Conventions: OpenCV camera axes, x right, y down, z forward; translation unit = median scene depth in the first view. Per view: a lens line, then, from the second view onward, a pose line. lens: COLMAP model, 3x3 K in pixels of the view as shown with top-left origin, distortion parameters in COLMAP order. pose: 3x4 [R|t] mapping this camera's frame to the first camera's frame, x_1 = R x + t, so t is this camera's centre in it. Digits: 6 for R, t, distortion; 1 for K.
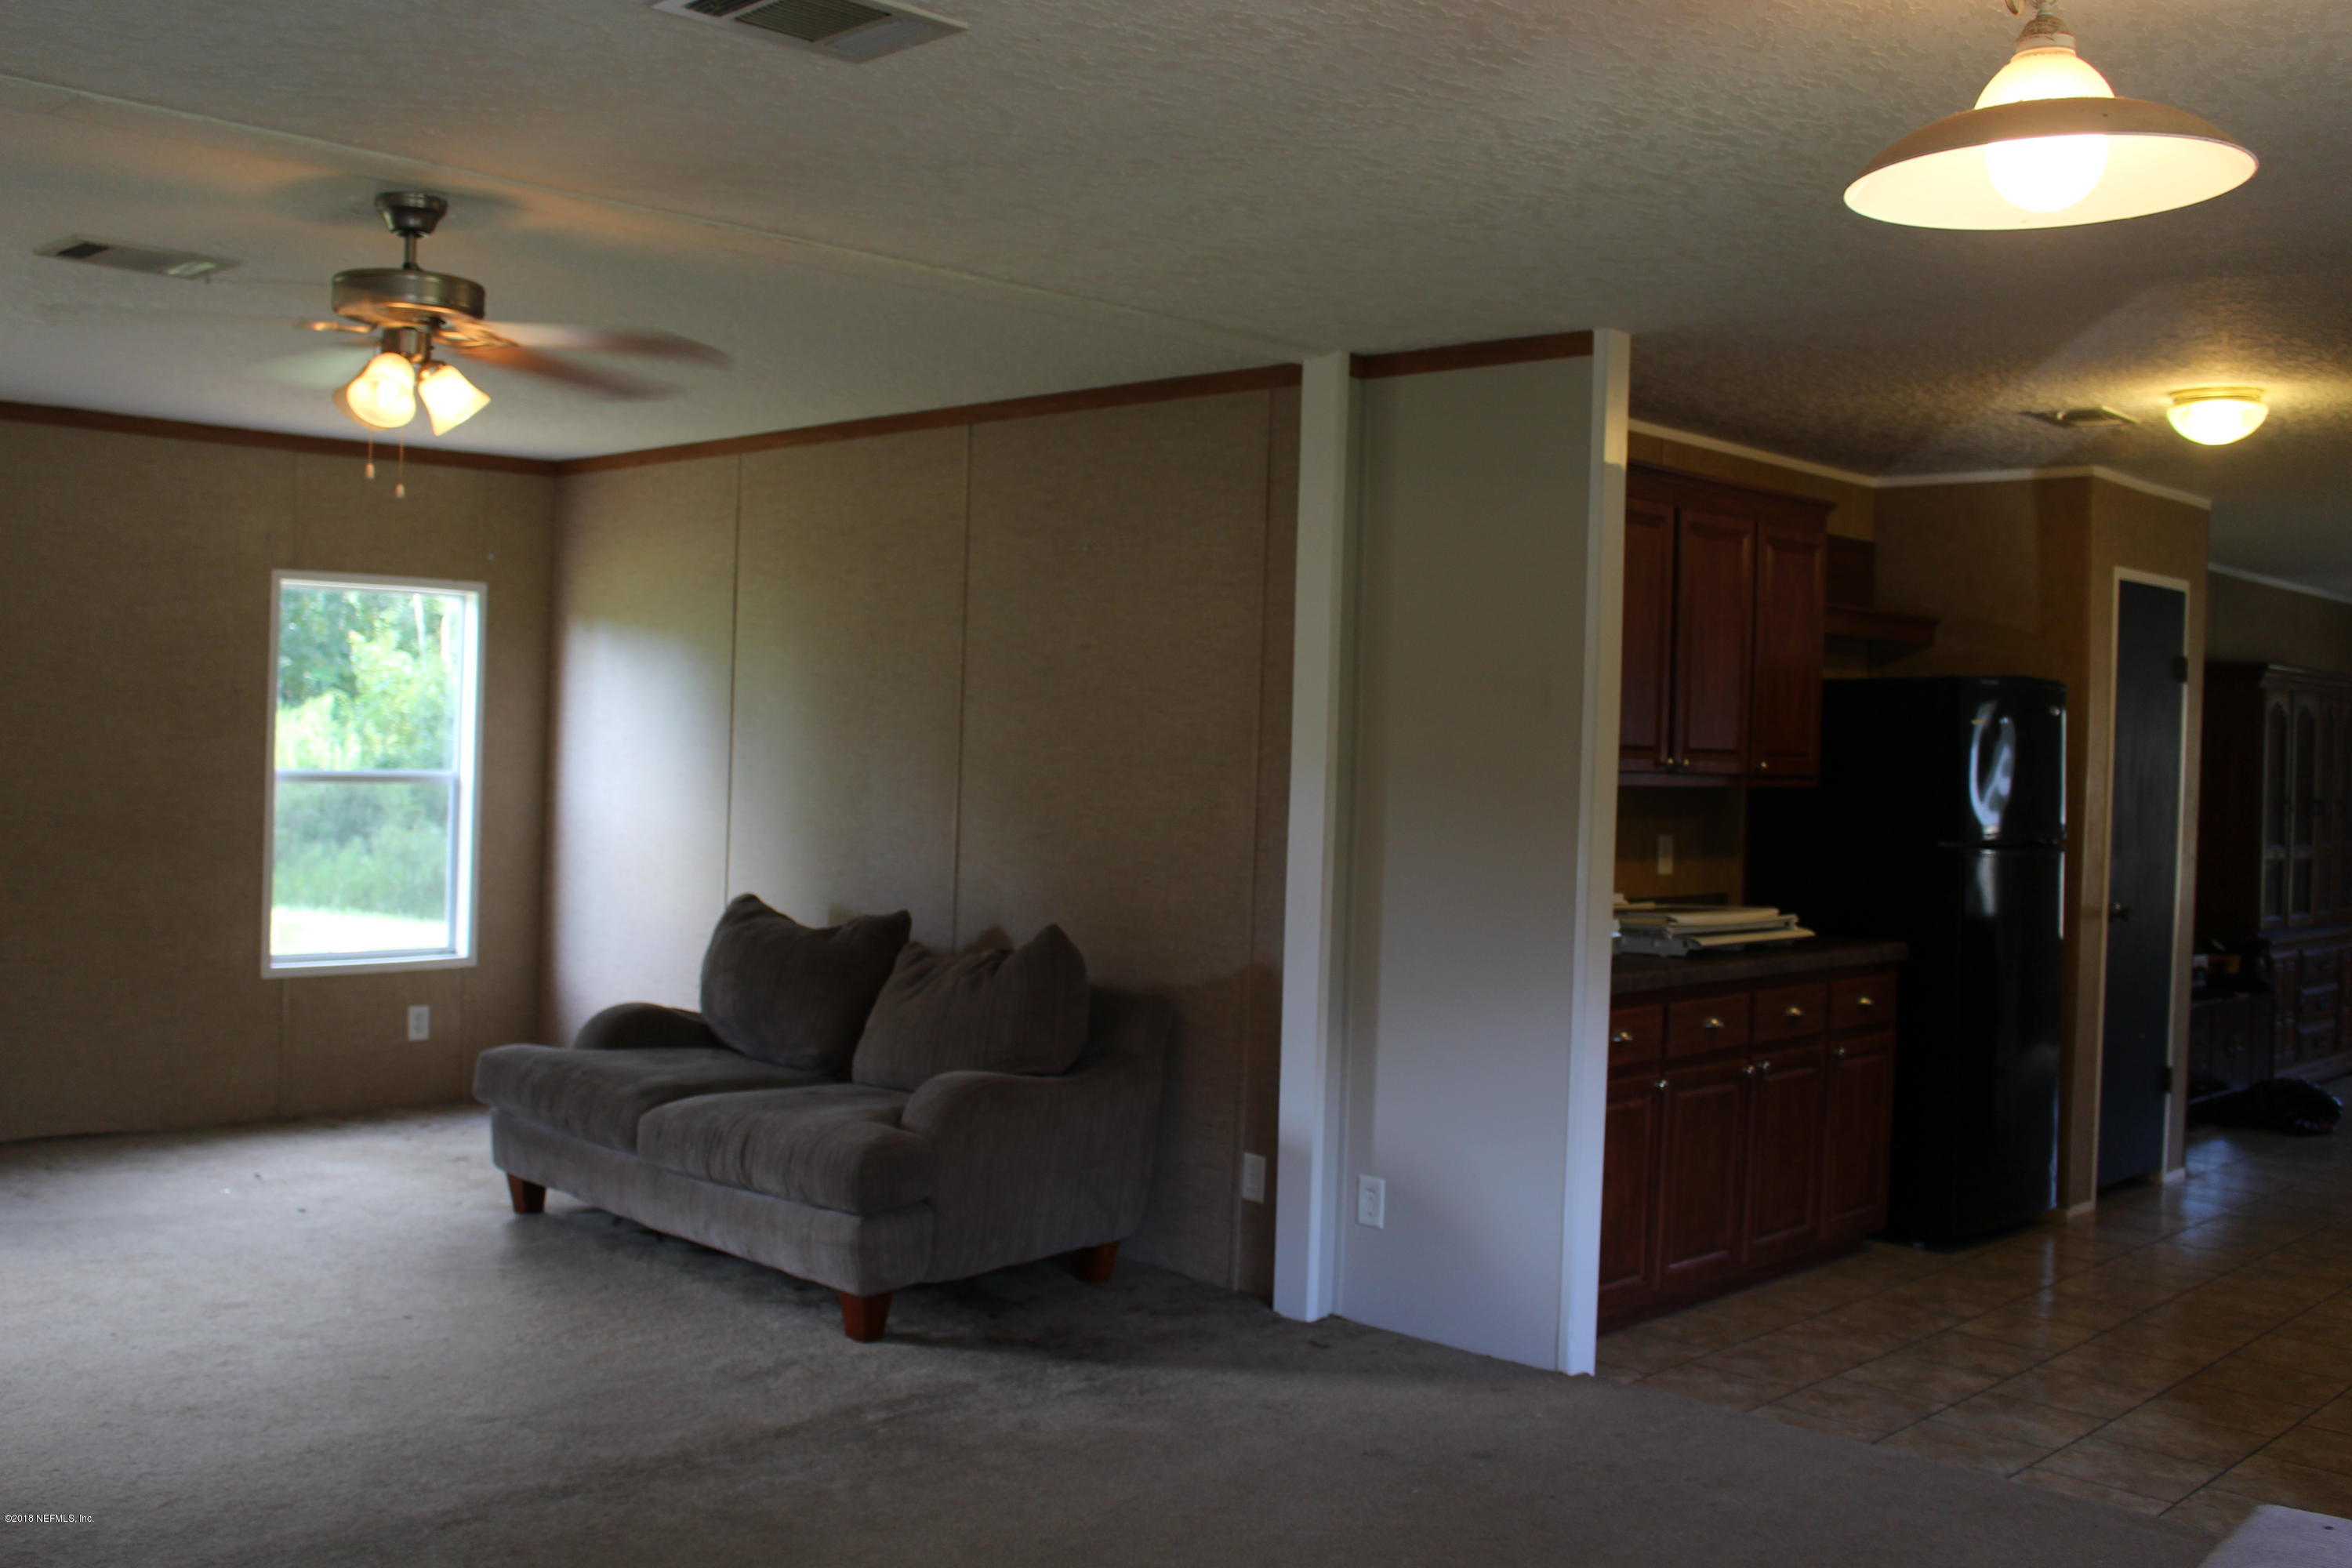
lens RADIAL K [[2205.0, 0, 1171.1], [0, 2205.0, 754.1], [0, 0, 1]] dist [-0.146143, 0.131644]
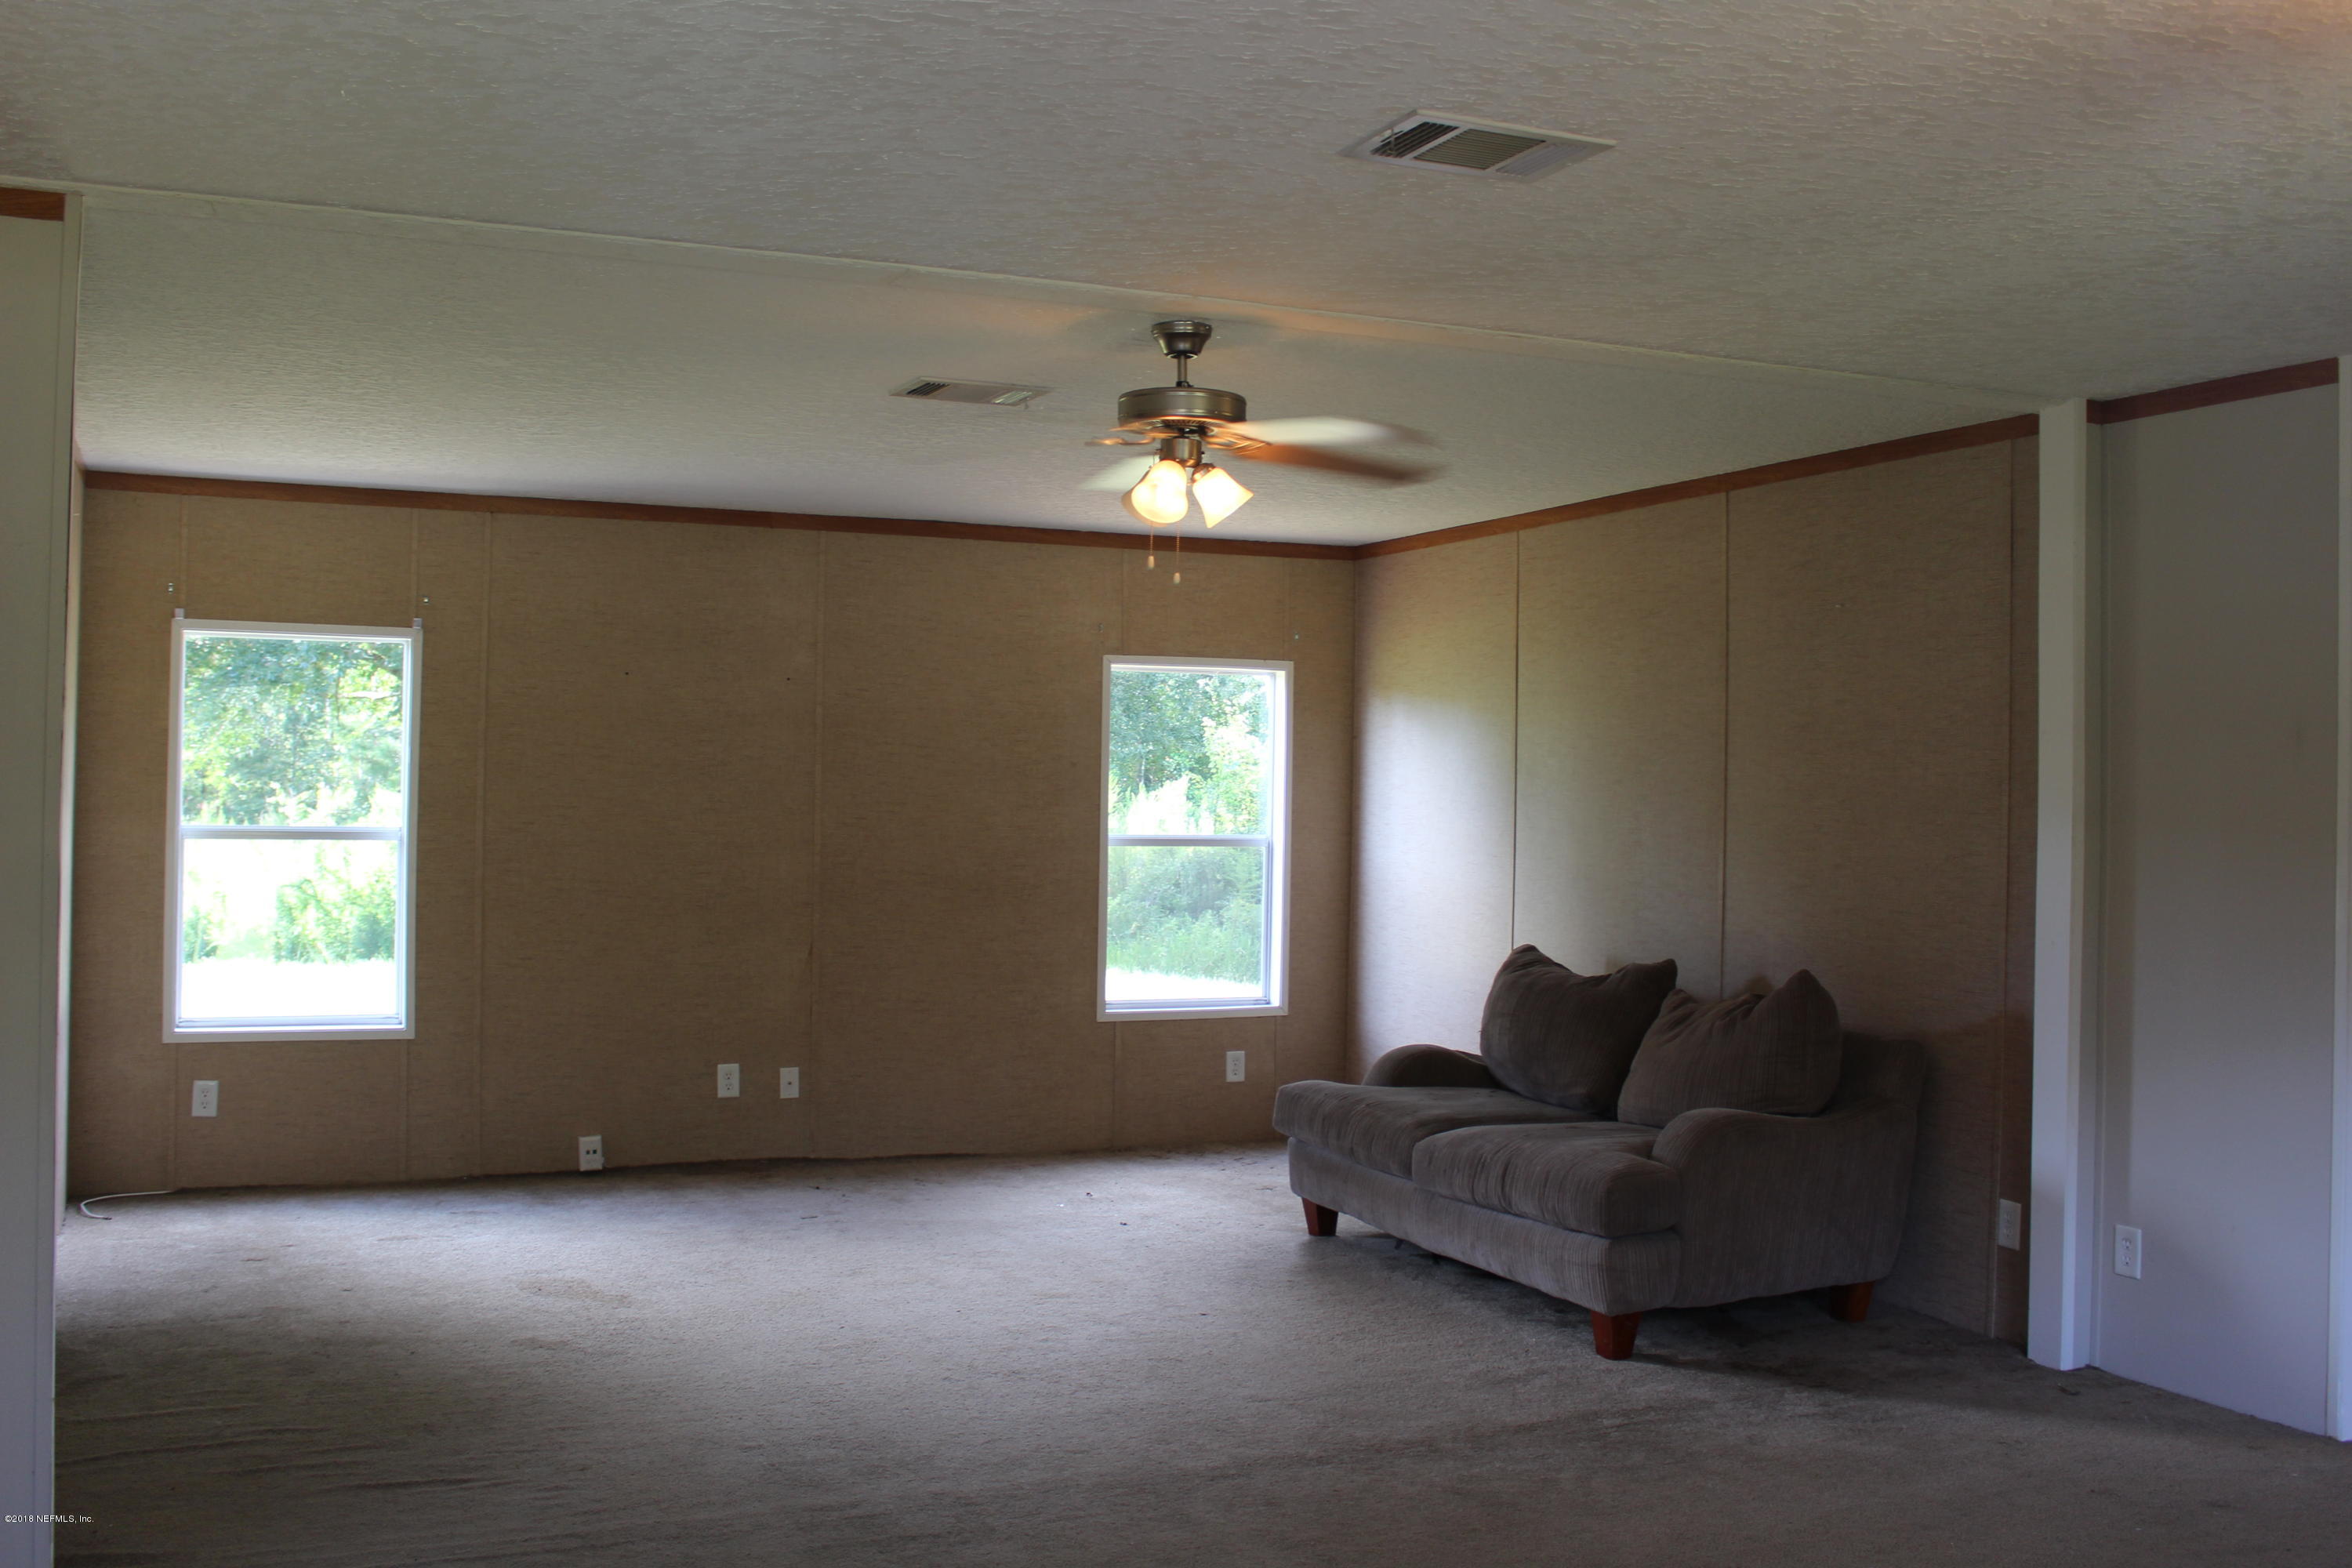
lens RADIAL K [[2219.2, 0, 1166.1], [0, 2219.2, 754.2], [0, 0, 1]] dist [-0.143640, 0.133619]
pose [[0.927150, -0.022771, -0.373997, 0.056708], [0.009533, 0.999262, -0.037209, 0.011985], [0.374568, 0.030933, 0.926683, -0.069741]]
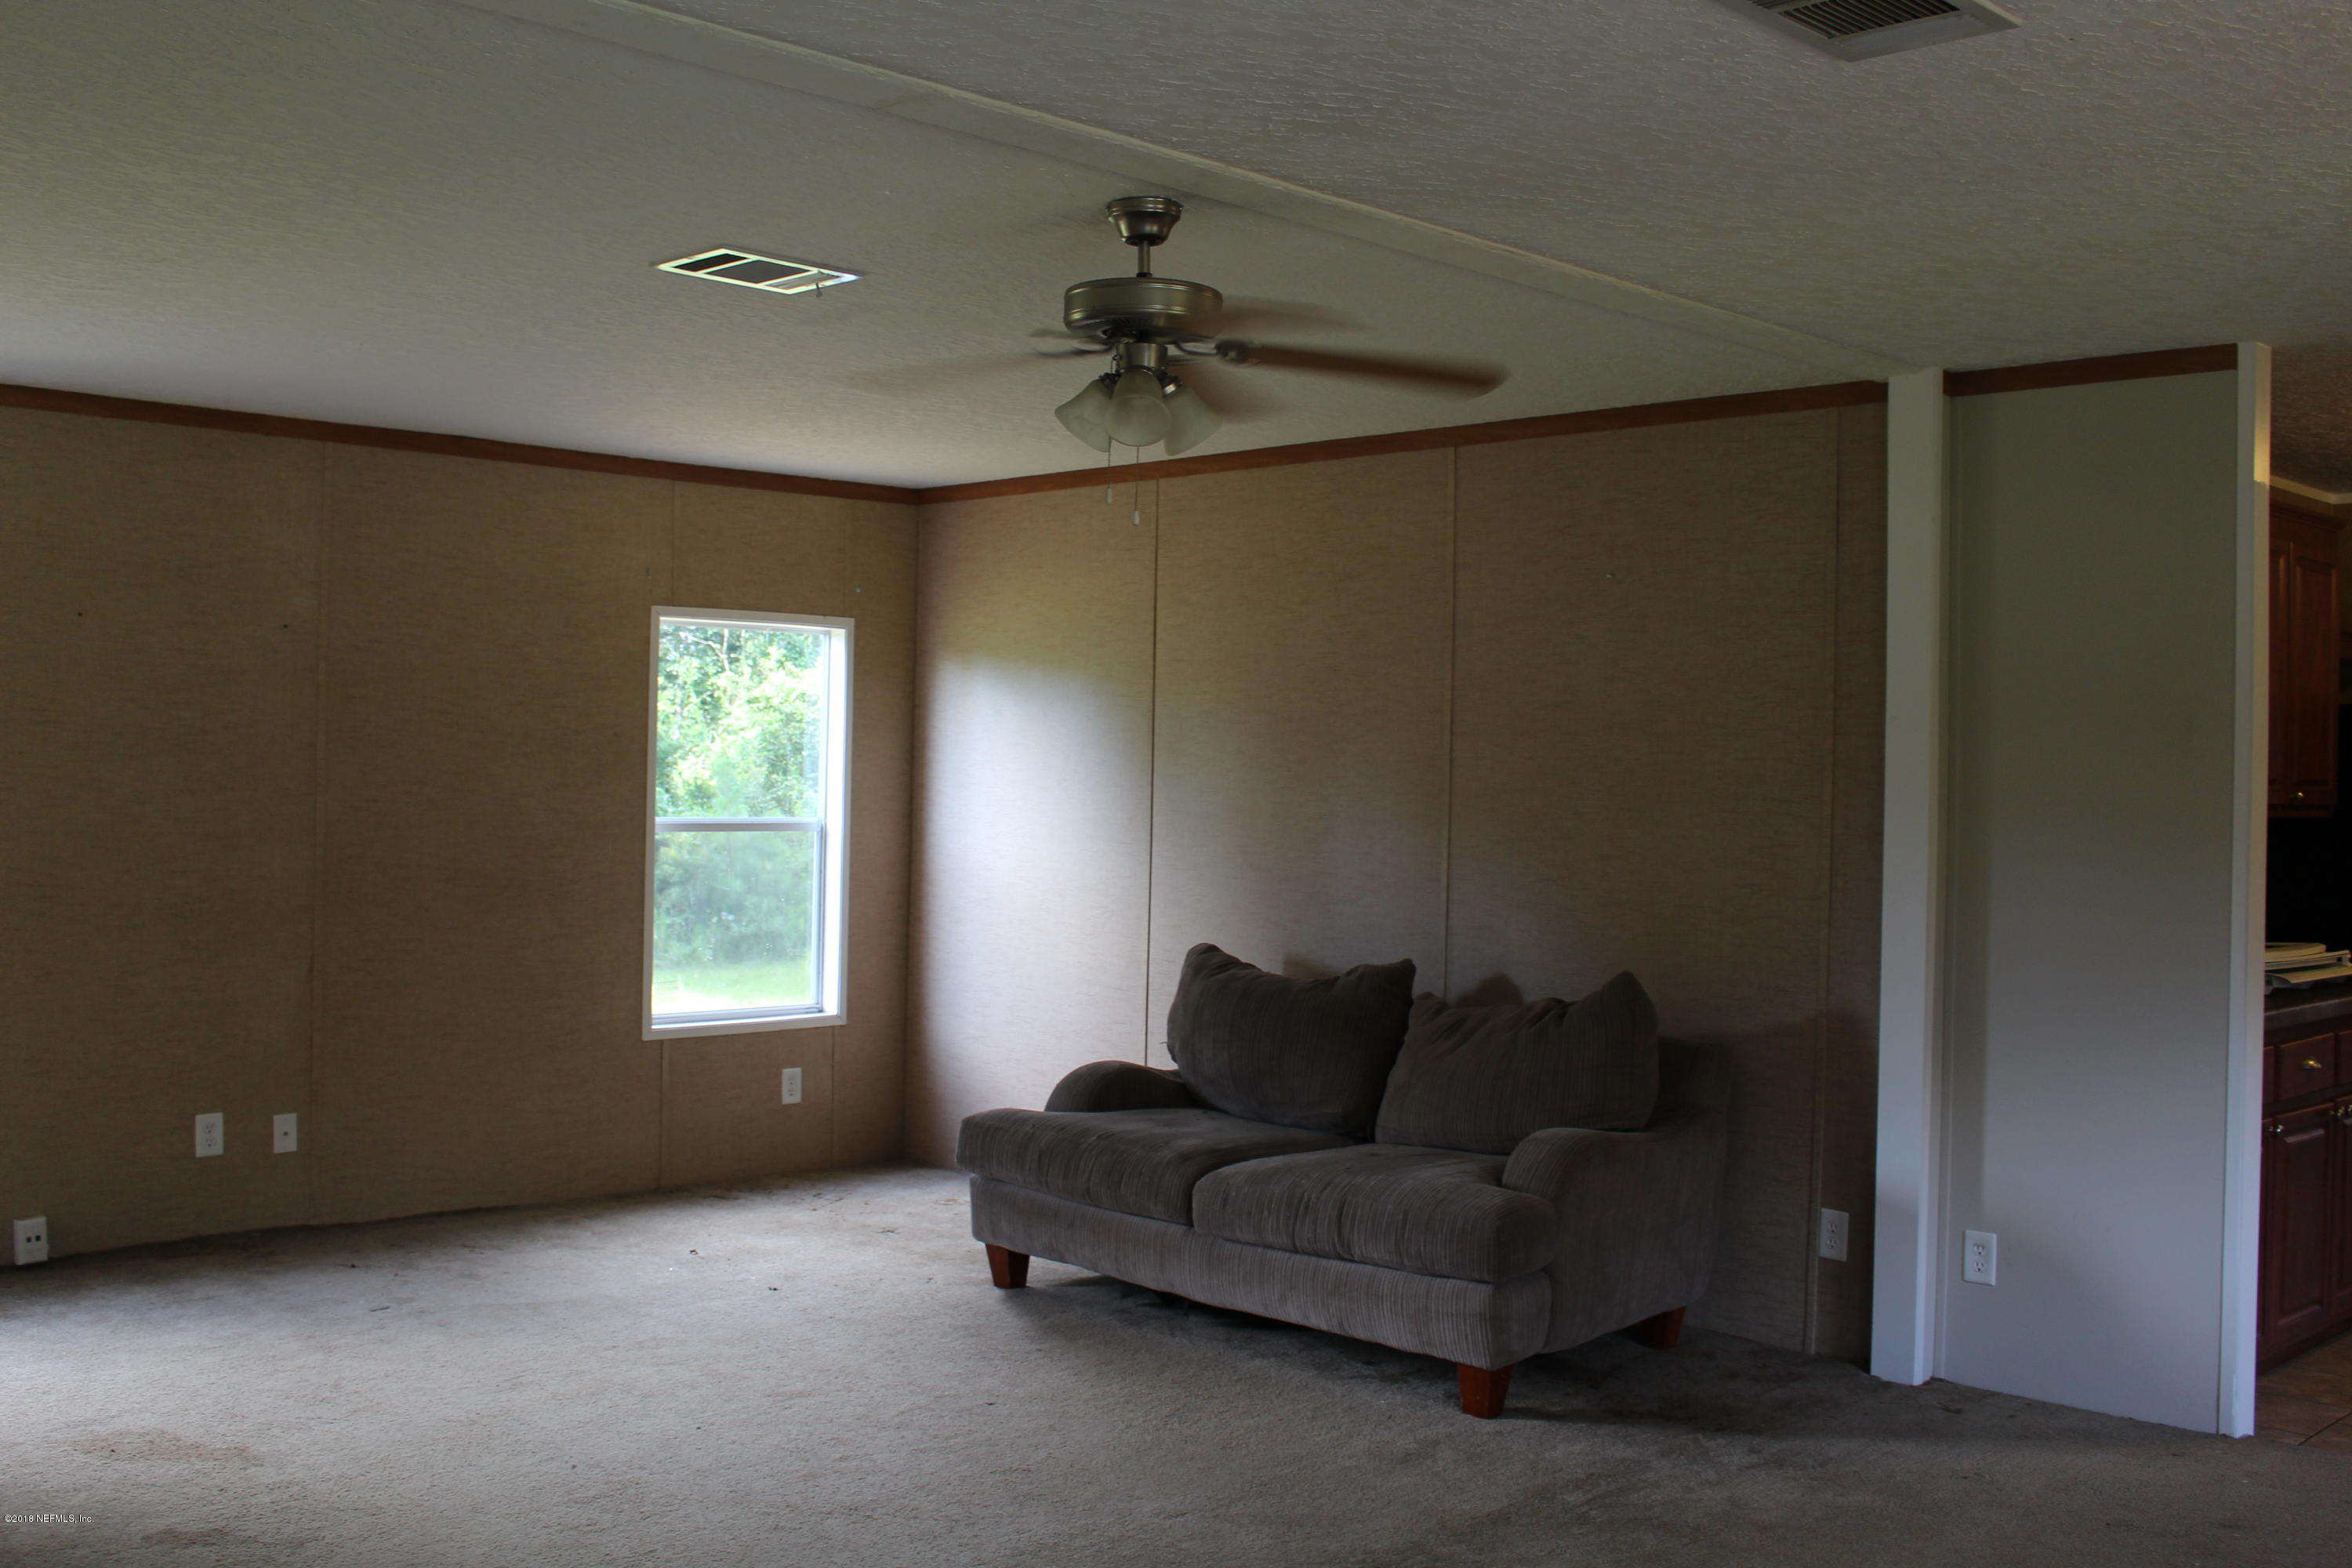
lens RADIAL K [[2294.5, 0, 1166.0], [0, 2294.5, 752.2], [0, 0, 1]] dist [-0.143820, 0.145101]
pose [[0.999830, -0.011561, -0.014357, -0.240132], [0.011307, 0.999780, -0.017652, -0.002128], [0.014558, 0.017487, 0.999741, 0.013646]]
